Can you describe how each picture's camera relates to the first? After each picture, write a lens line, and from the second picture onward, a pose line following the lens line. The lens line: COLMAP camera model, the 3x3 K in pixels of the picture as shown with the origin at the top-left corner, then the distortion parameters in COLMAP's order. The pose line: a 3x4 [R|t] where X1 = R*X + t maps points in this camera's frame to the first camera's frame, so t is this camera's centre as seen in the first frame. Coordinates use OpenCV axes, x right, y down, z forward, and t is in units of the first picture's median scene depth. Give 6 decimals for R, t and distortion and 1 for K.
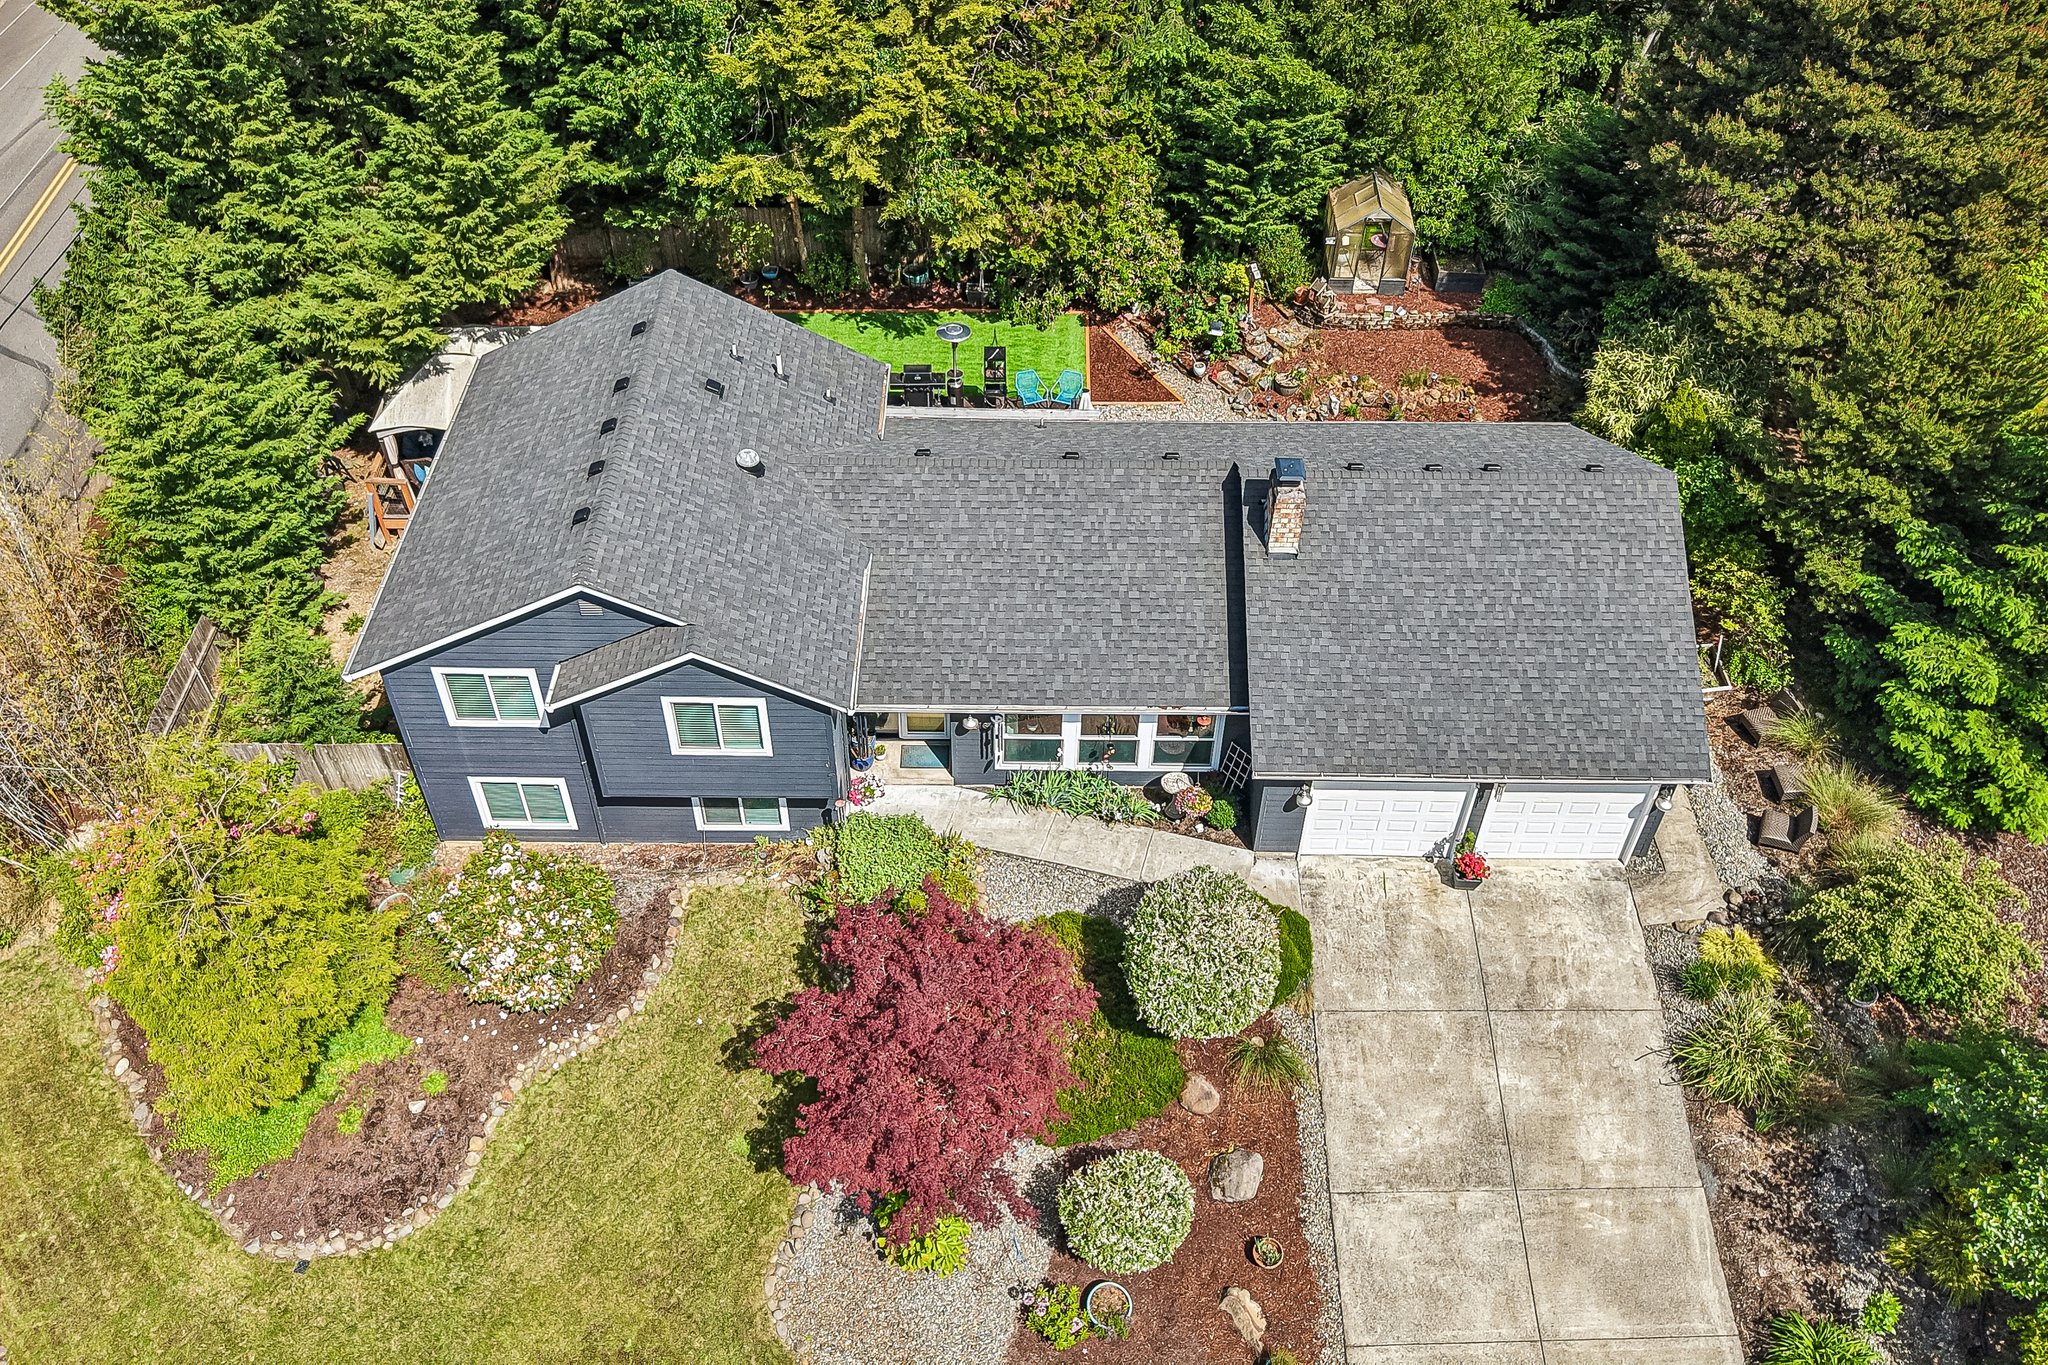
lens RADIAL K [[1644.7, 0, 1017.8], [0, 1644.7, 701.3], [0, 0, 1]] dist [0.013990, 0.006741]
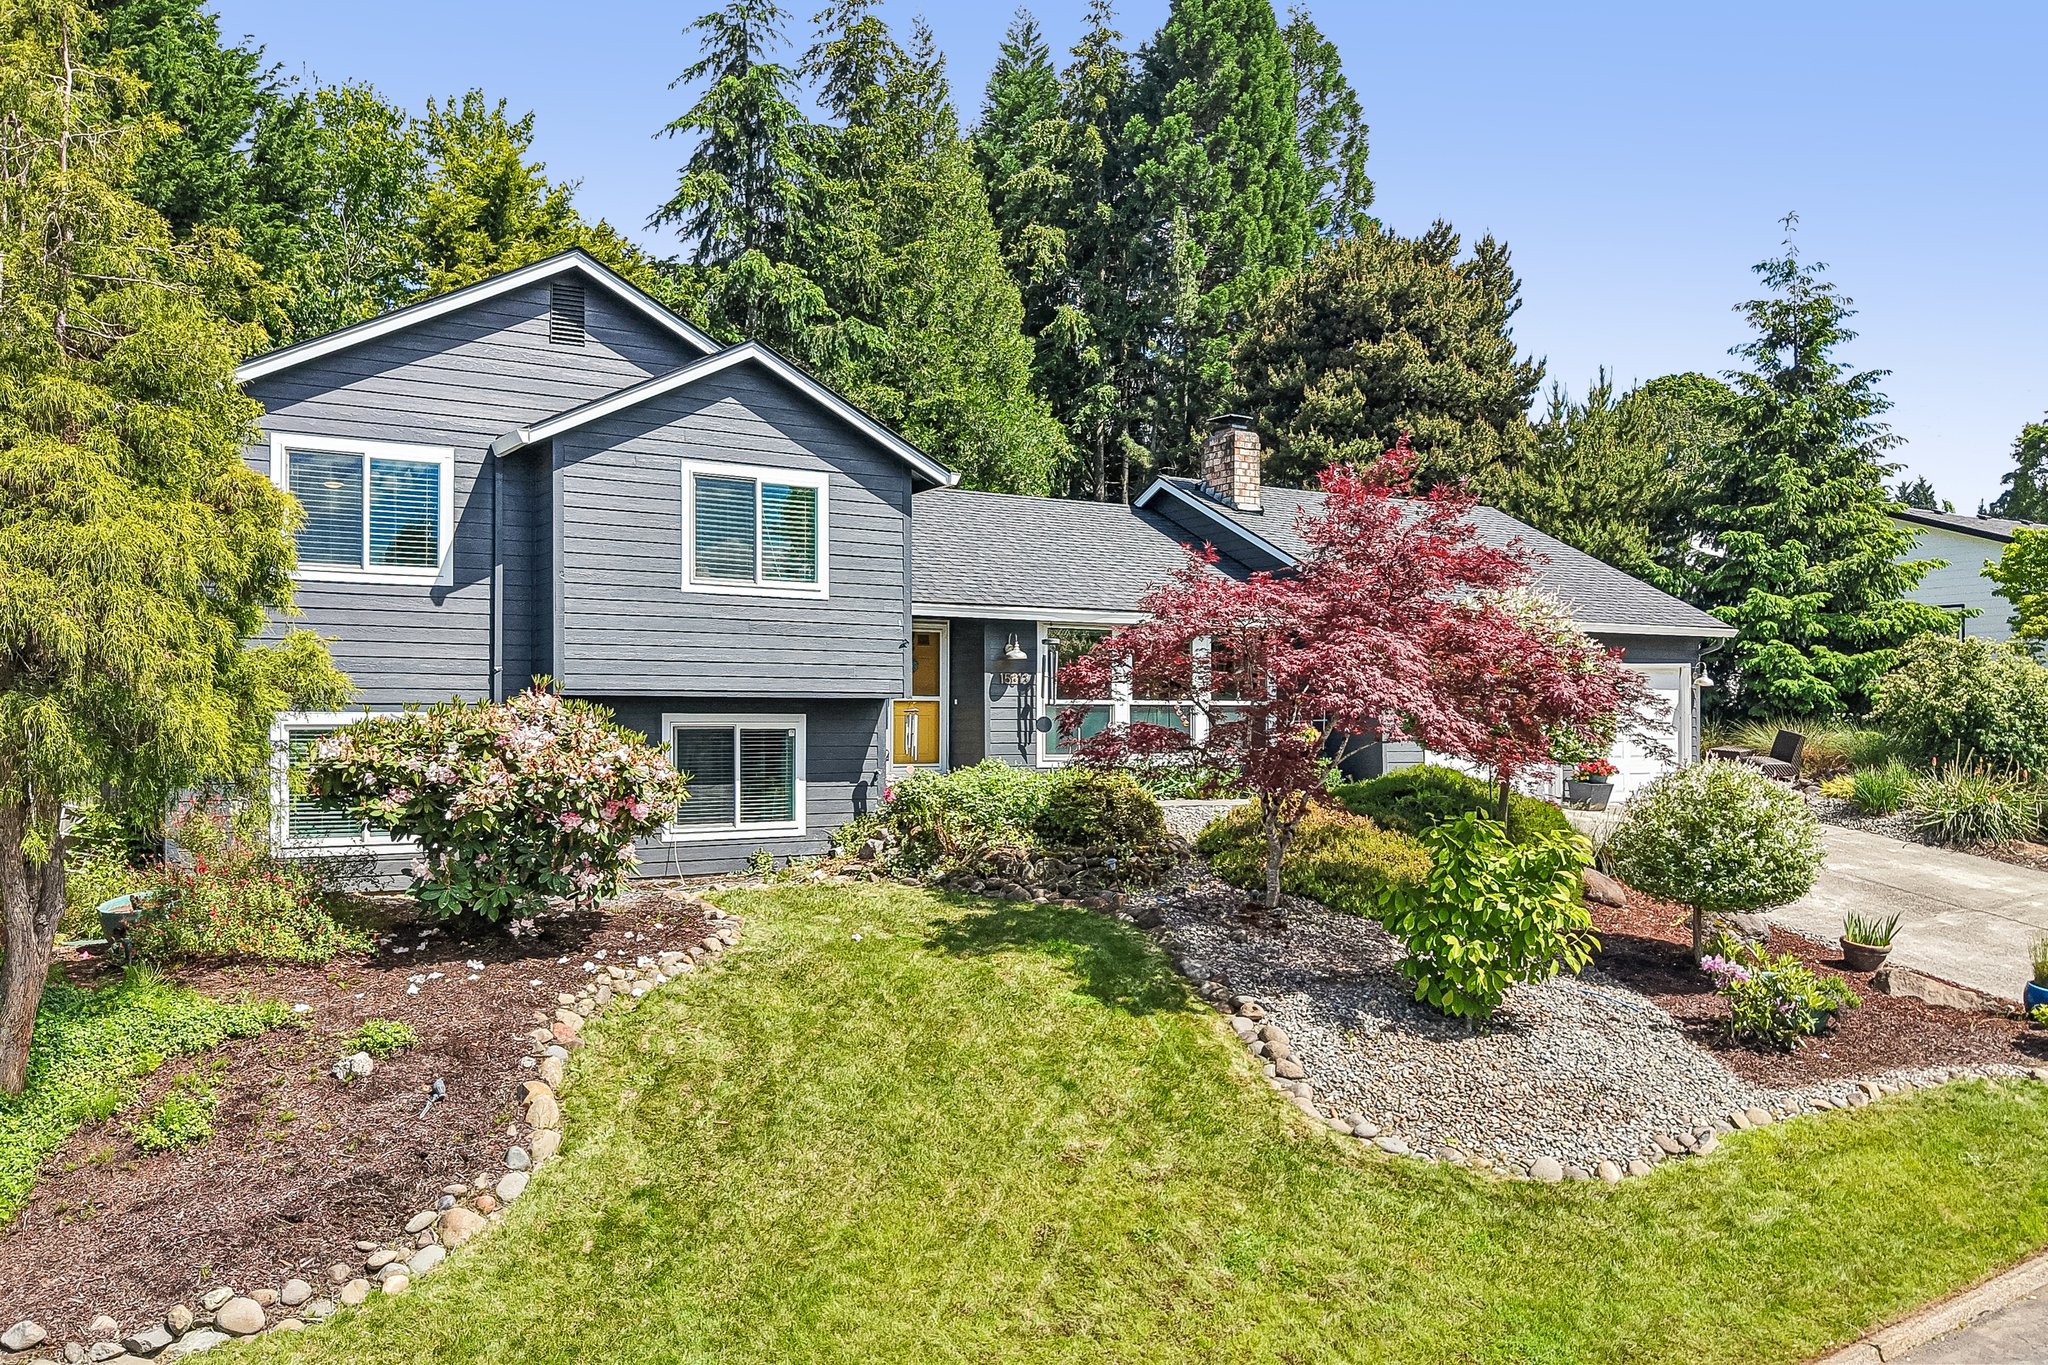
lens RADIAL K [[1666.2, 0, 1038.1], [0, 1666.2, 687.8], [0, 0, 1]] dist [0.072840, -0.001272]
pose [[0.835898, -0.004449, 0.548867, -0.412843], [0.403669, 0.682555, -0.609237, 0.461253], [-0.371922, 0.730821, 0.572342, 0.571798]]
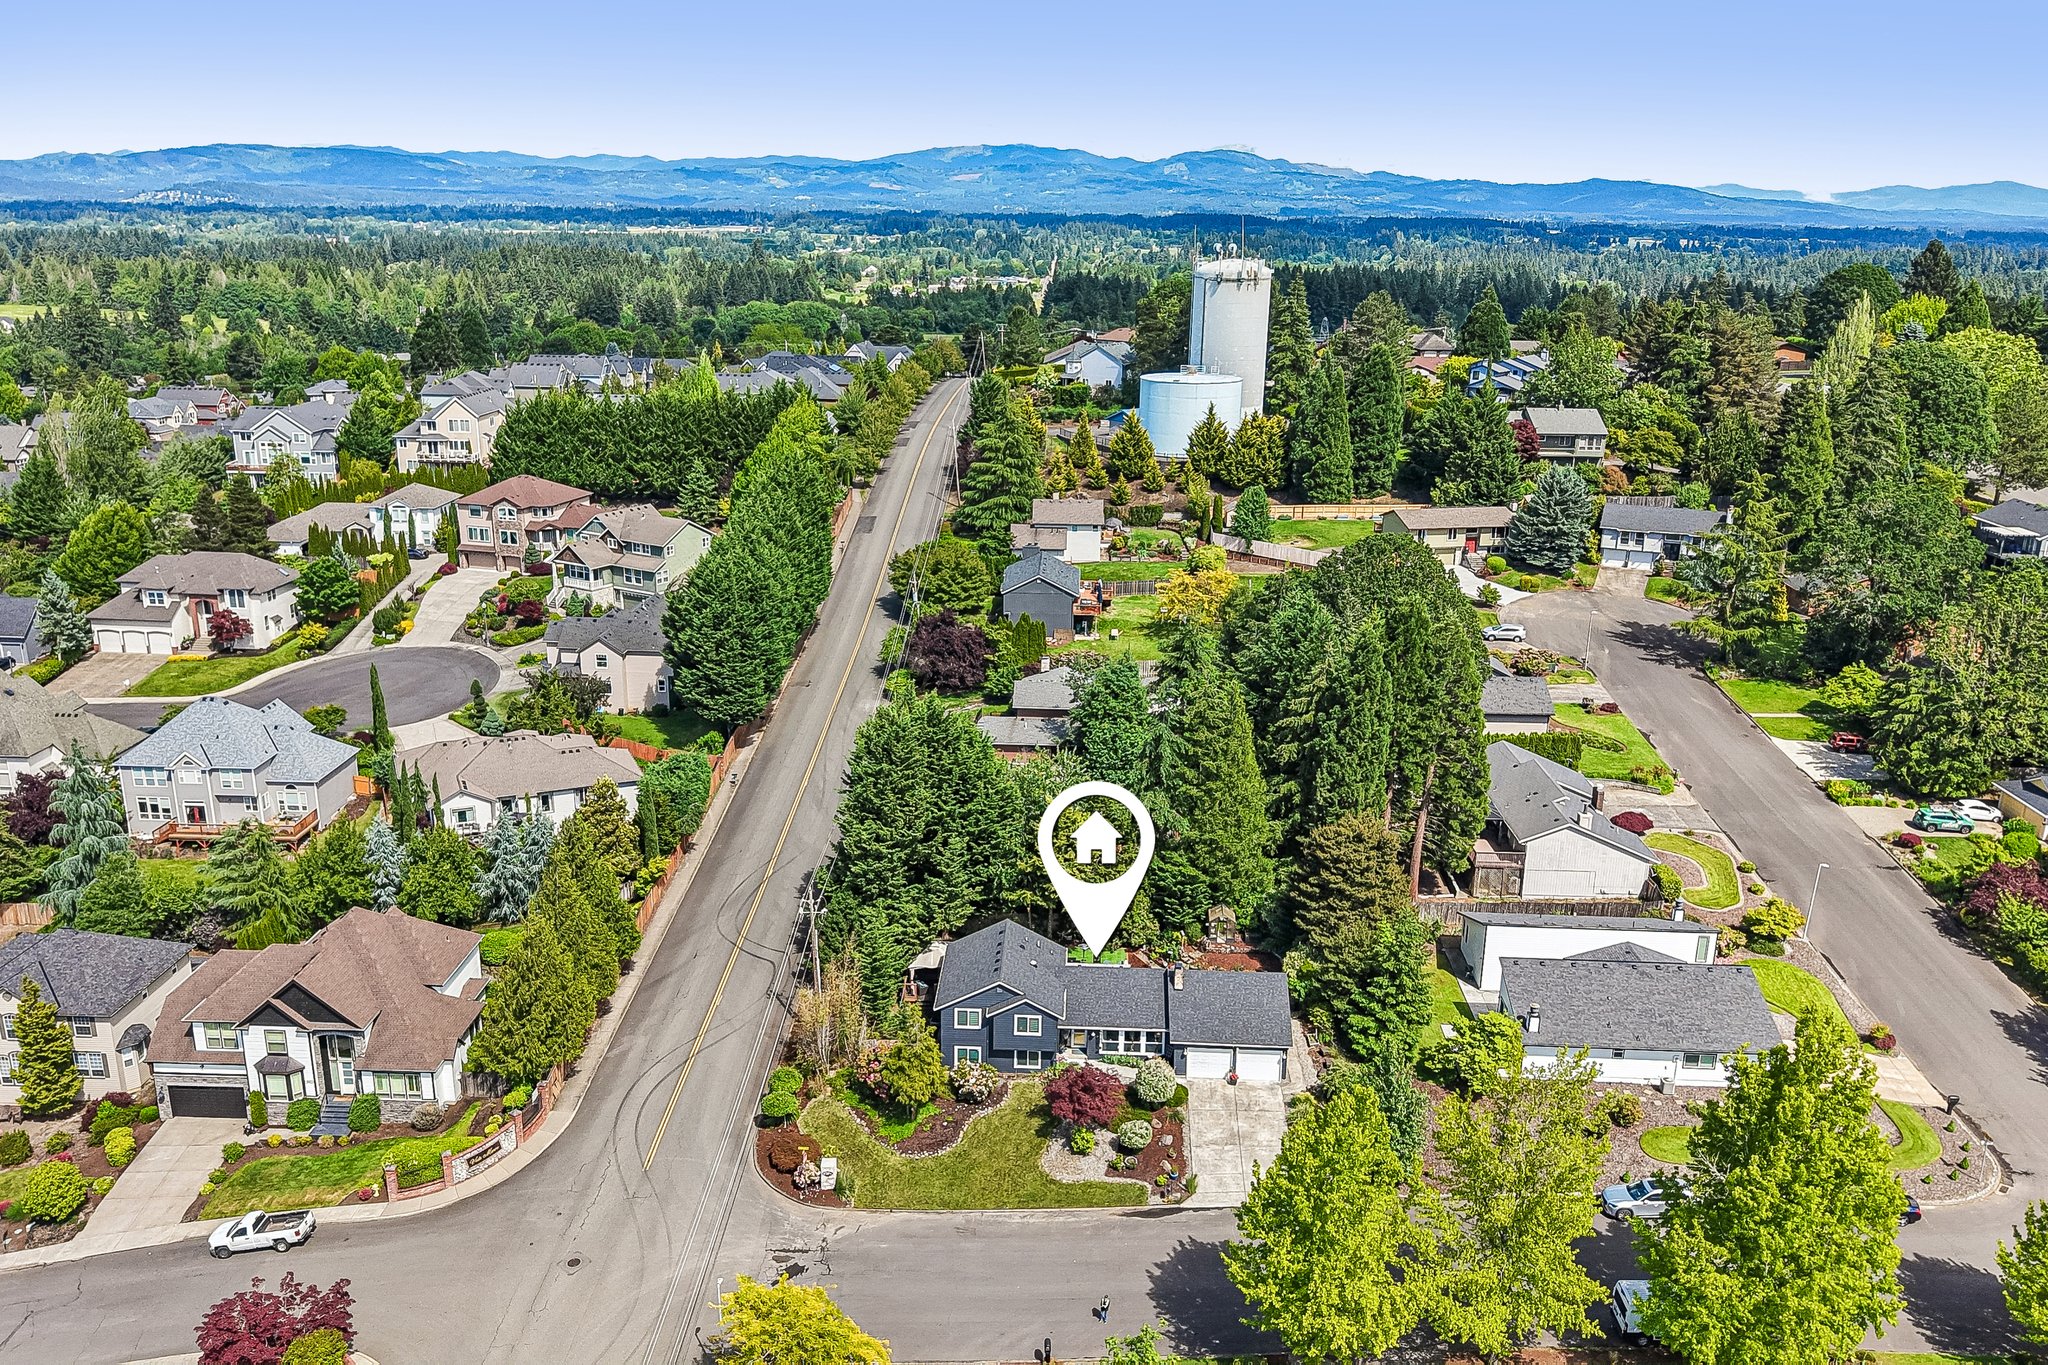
lens RADIAL K [[1644.7, 0, 1017.8], [0, 1644.7, 701.3], [0, 0, 1]] dist [0.013990, 0.006741]
pose [[0.999228, 0.012534, -0.037228, -0.067950], [-0.028501, 0.883521, -0.467524, 1.033977], [0.027031, 0.468224, 0.883196, -2.474927]]
